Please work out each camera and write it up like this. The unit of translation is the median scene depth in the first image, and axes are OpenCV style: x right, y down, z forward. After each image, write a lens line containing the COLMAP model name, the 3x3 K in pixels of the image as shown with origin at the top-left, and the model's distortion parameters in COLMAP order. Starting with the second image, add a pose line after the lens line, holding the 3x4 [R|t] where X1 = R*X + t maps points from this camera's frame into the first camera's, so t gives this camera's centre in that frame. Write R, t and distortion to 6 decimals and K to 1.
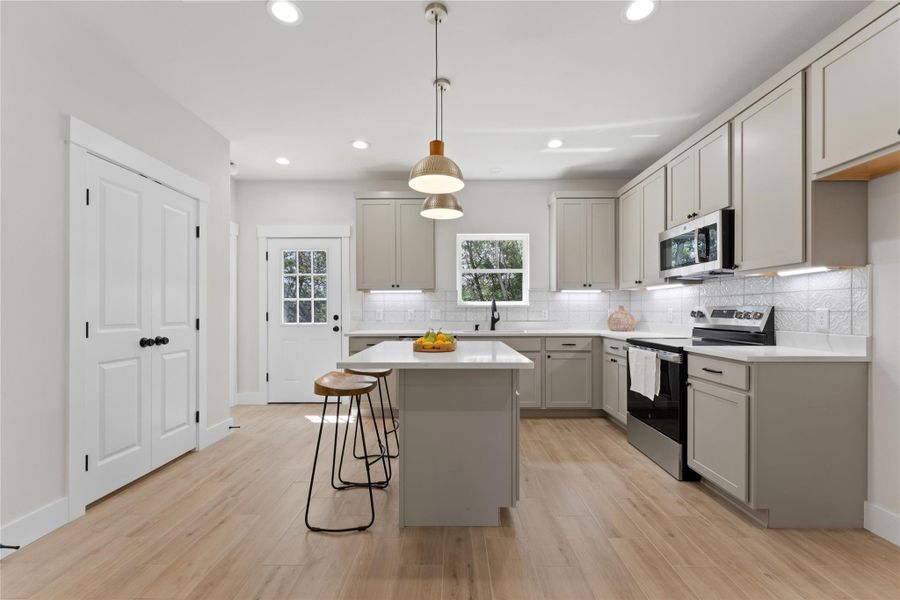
lens RADIAL K [[369.6, 0, 453.8], [0, 369.6, 315.6], [0, 0, 1]] dist [0.002777, 0.000367]
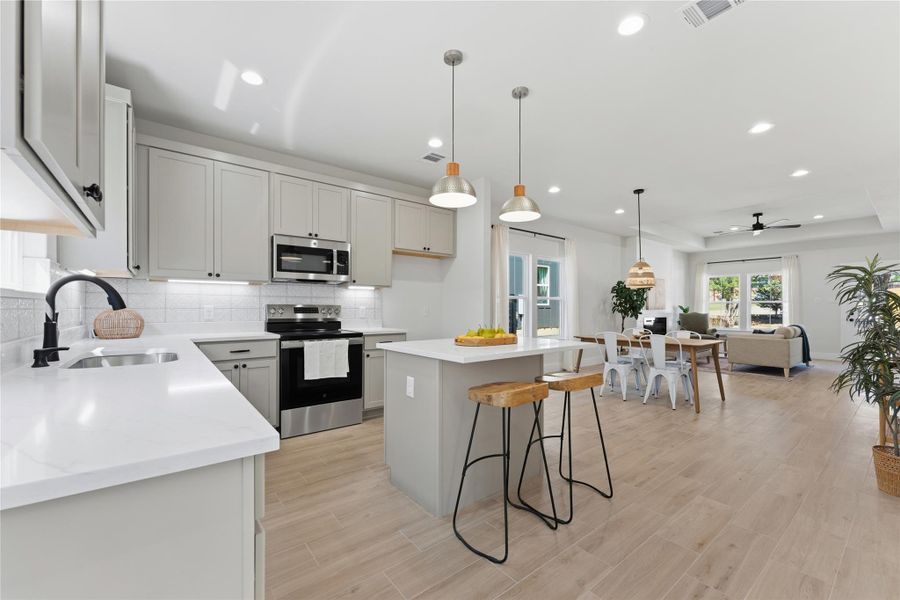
lens RADIAL K [[369.6, 0, 450.9], [0, 369.6, 303.3], [0, 0, 1]] dist [0.002777, 0.000367]
pose [[-0.616853, 0.009094, 0.787026, -0.678424], [0.003049, 0.999953, -0.009165, -0.015511], [-0.787073, -0.003254, -0.616852, 1.431188]]
